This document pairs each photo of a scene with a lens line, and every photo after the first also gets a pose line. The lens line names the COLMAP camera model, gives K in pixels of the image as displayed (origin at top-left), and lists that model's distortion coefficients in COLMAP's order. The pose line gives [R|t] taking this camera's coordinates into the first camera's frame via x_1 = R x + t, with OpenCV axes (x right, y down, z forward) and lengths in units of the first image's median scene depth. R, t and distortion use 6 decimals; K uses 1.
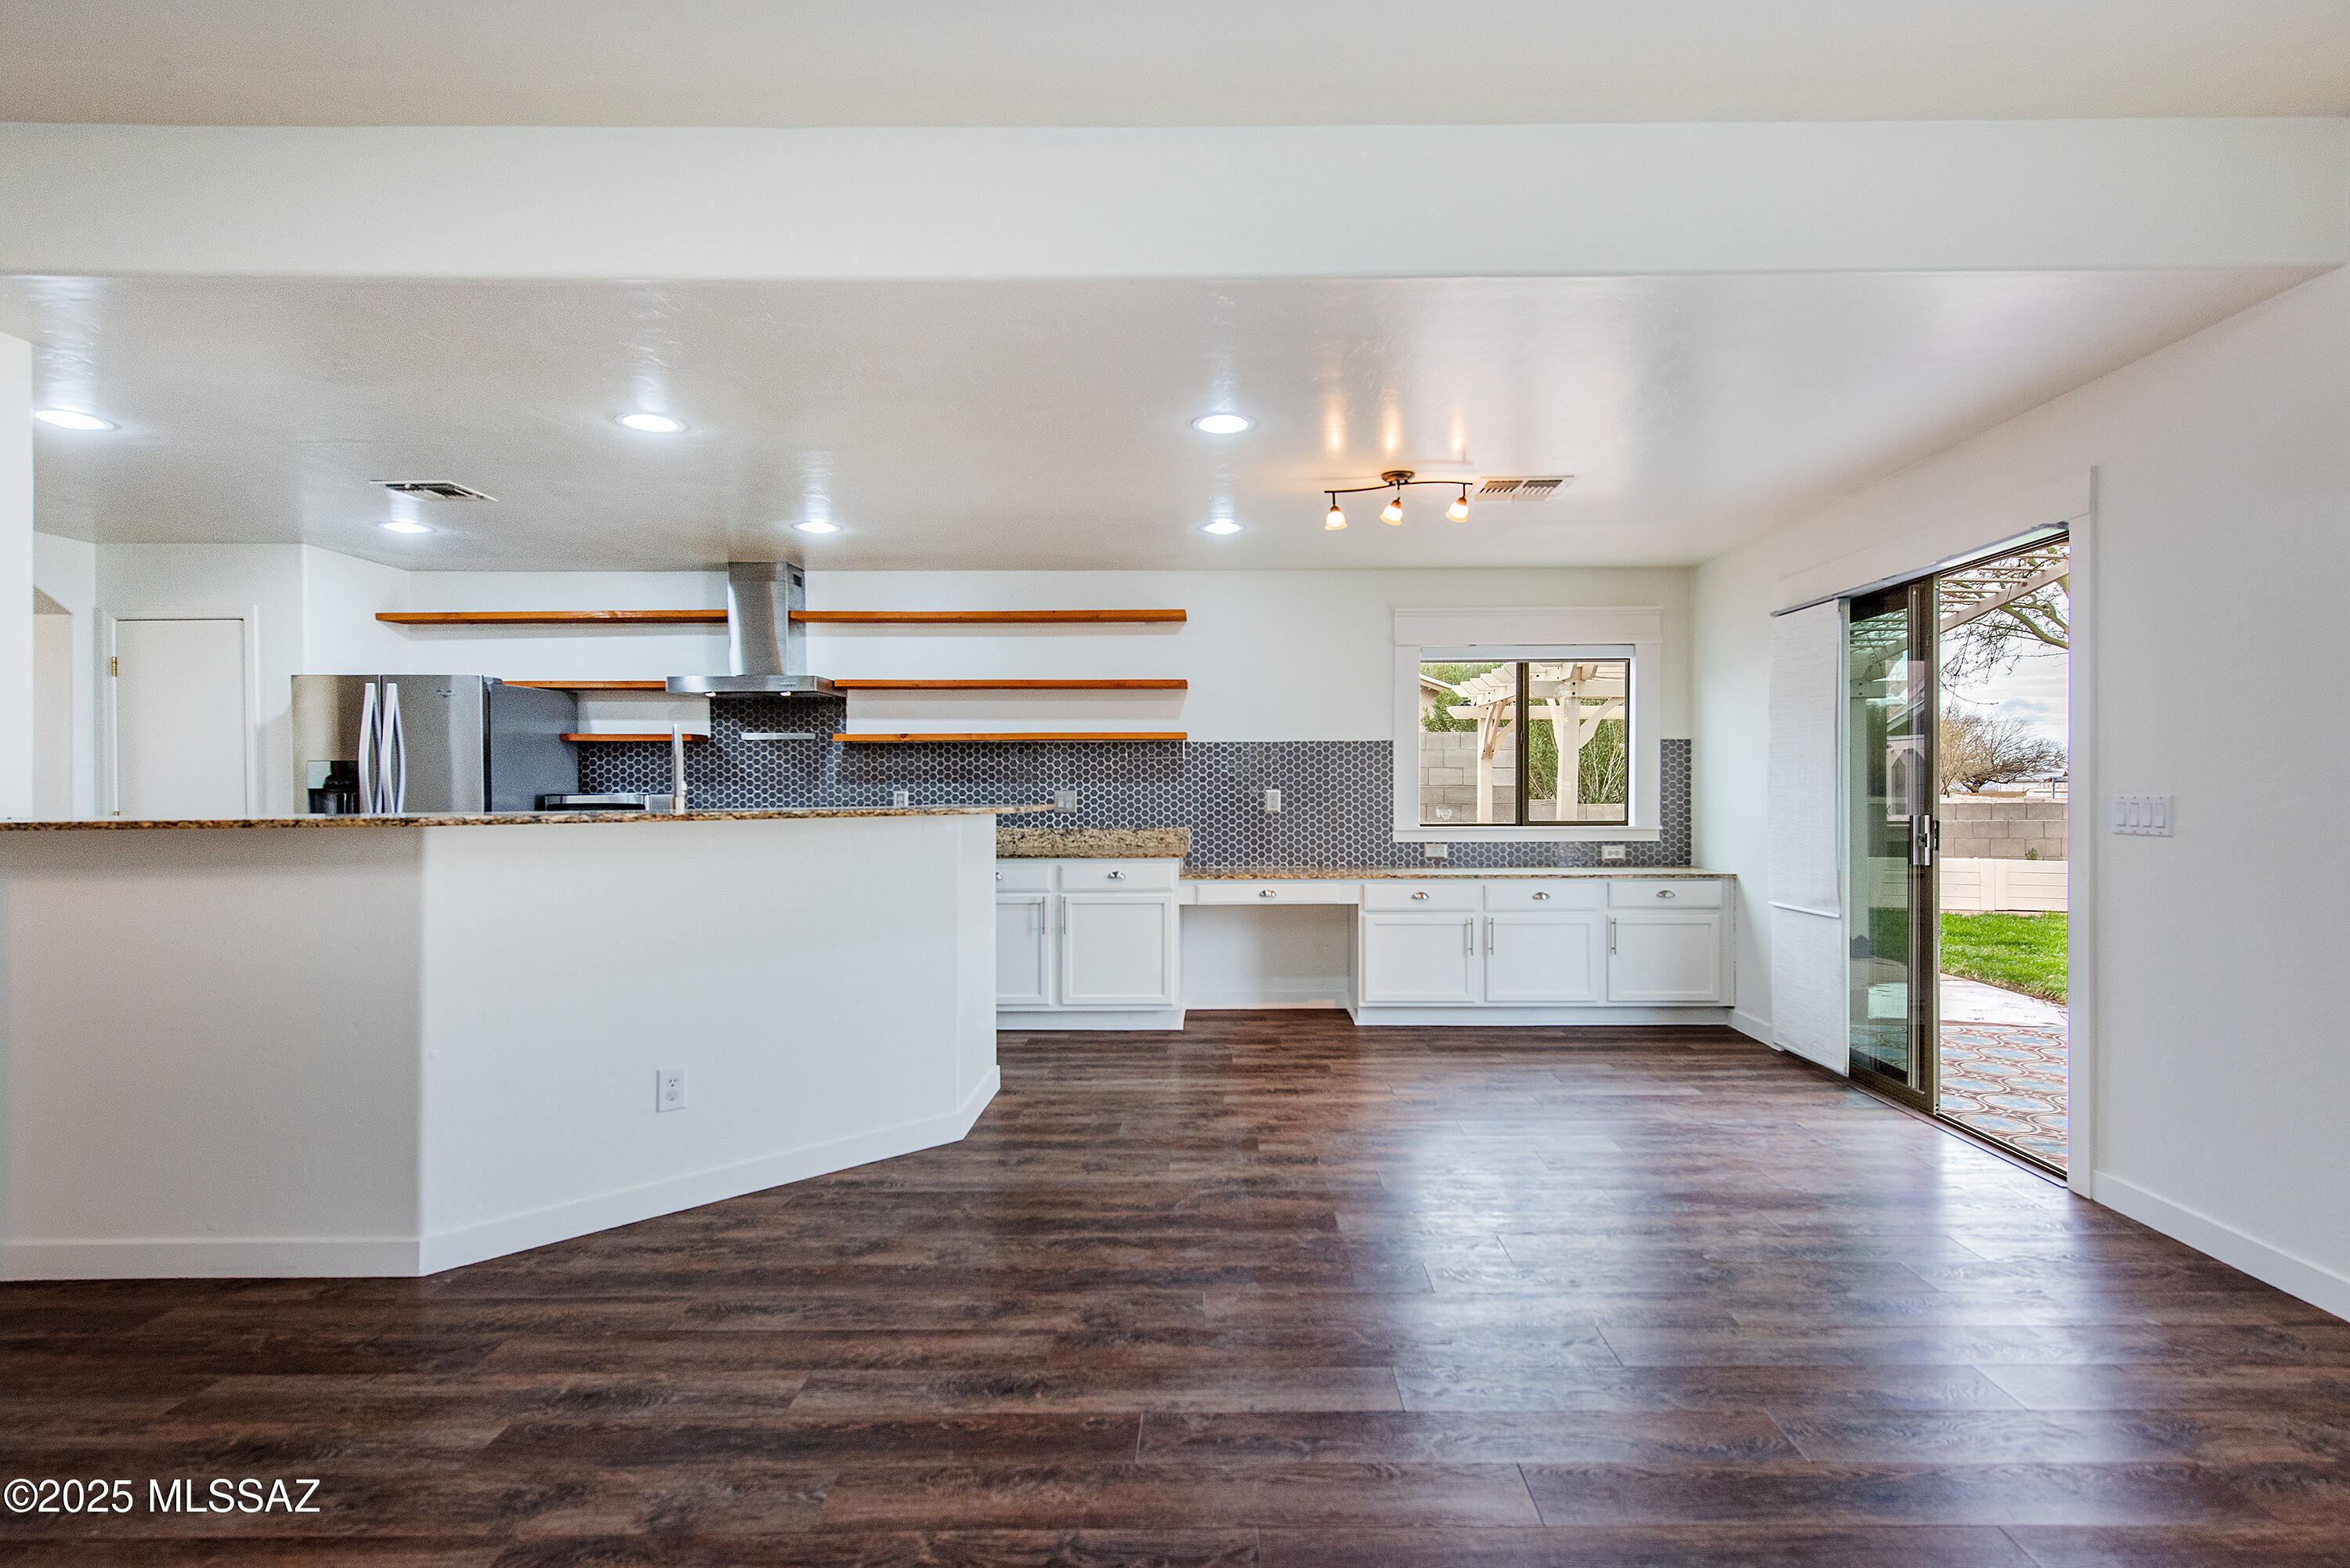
lens RADIAL K [[1162.9, 0, 1212.2], [0, 1162.9, 793.4], [0, 0, 1]] dist [0.012365, -0.001999]
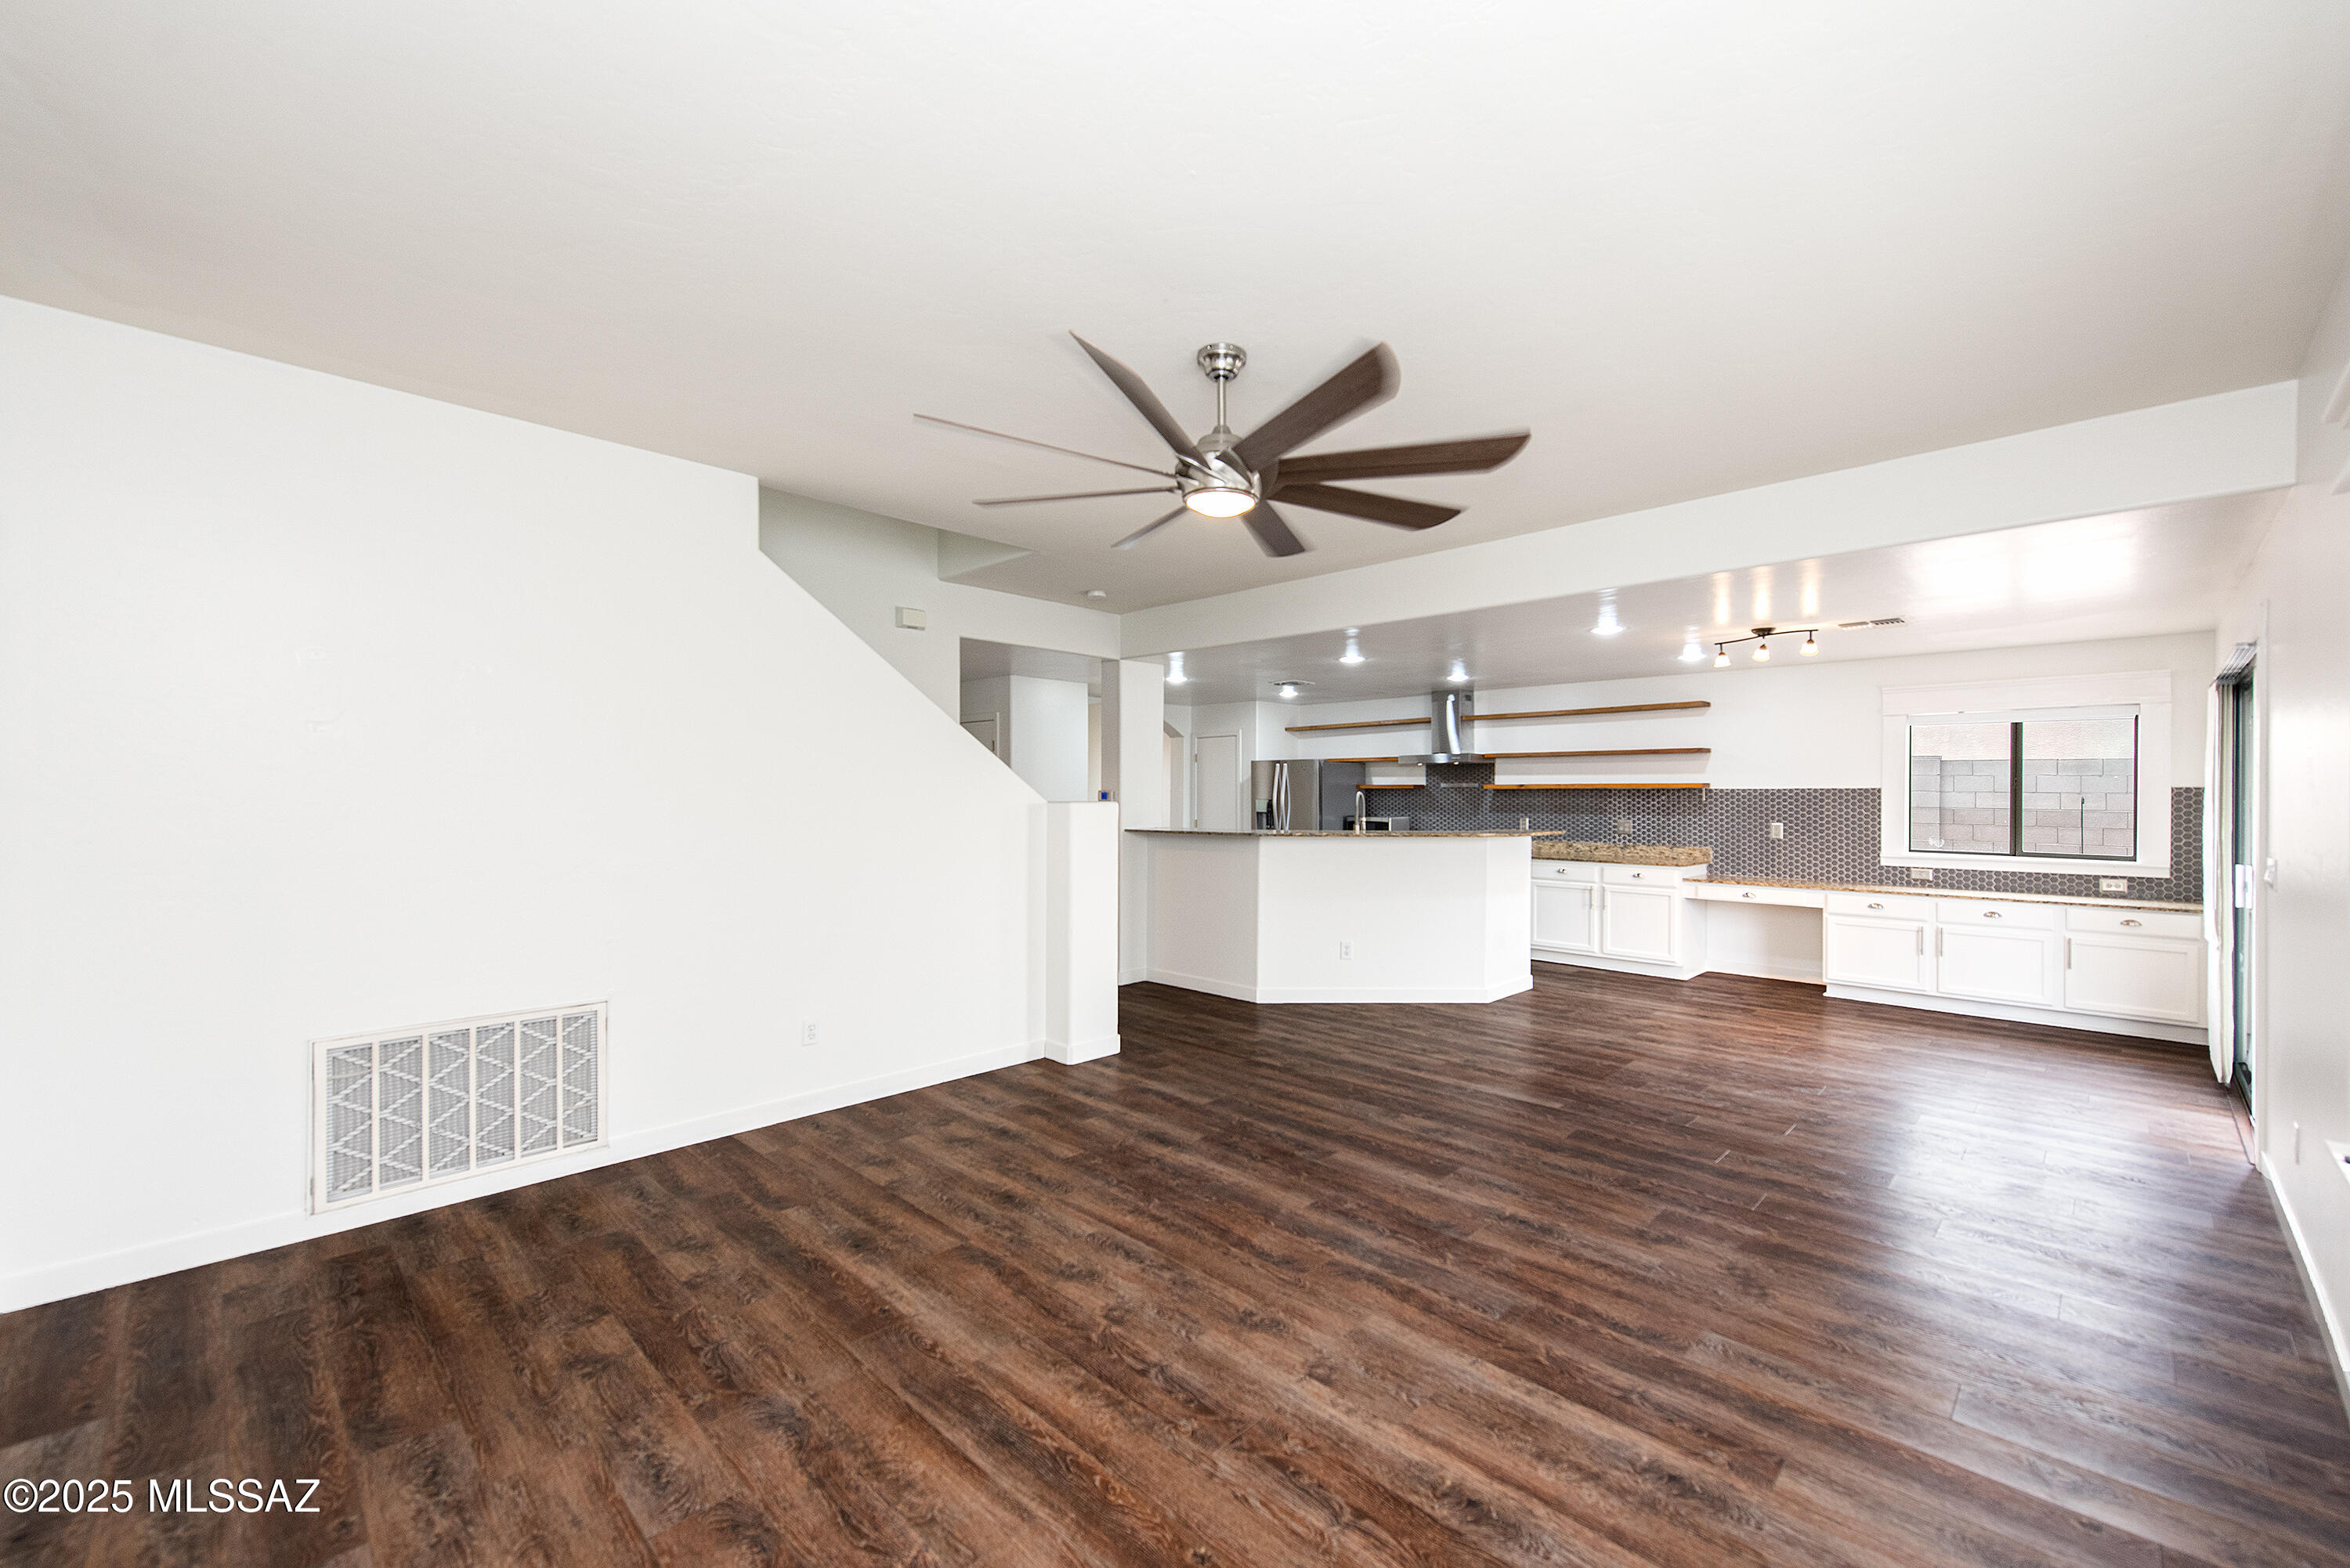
lens RADIAL K [[931.5, 0, 1214.2], [0, 931.5, 788.0], [0, 0, 1]] dist [0.010943, -0.001617]
pose [[0.721691, 0.001324, -0.692214, 0.388458], [-0.009933, 0.999915, -0.008444, -0.032856], [0.692144, 0.012970, 0.721643, -0.327696]]
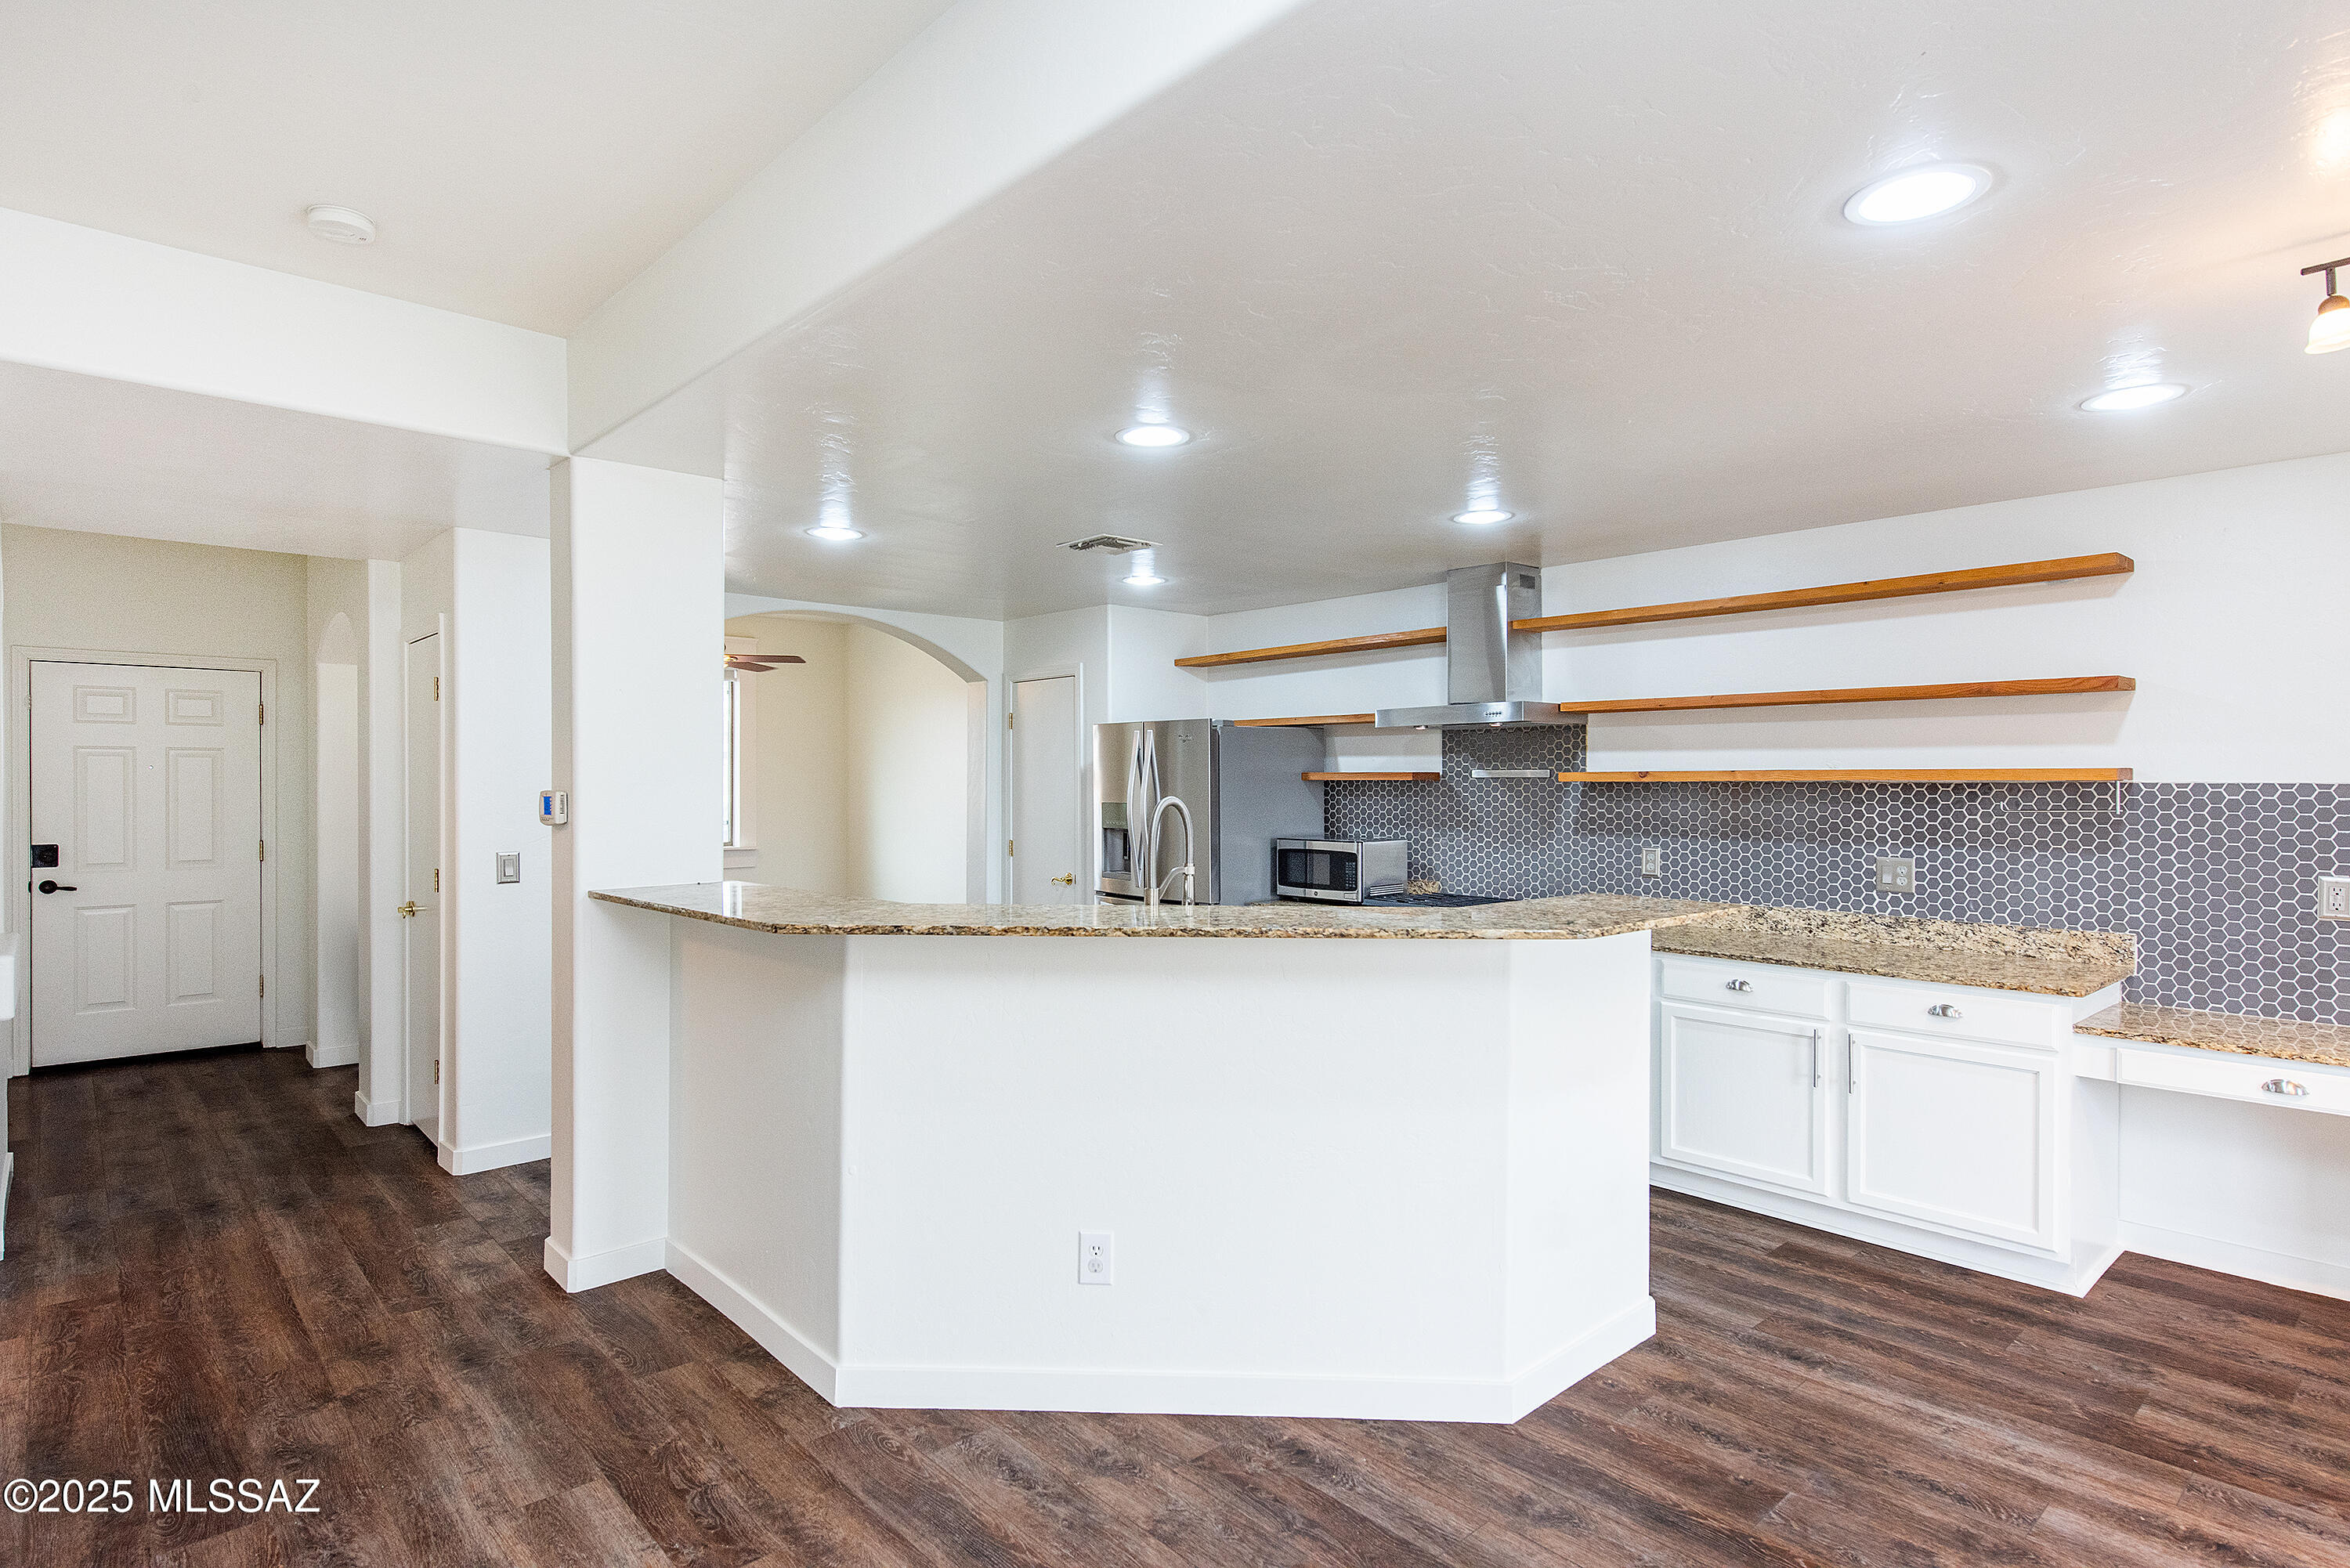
lens RADIAL K [[1221.0, 0, 1198.1], [0, 1221.0, 783.7], [0, 0, 1]] dist [0.011026, -0.003552]
pose [[0.678337, 0.005685, -0.734729, 0.124058], [-0.007360, 0.999972, 0.000942, -0.046418], [0.734714, 0.004768, 0.678360, 0.287082]]
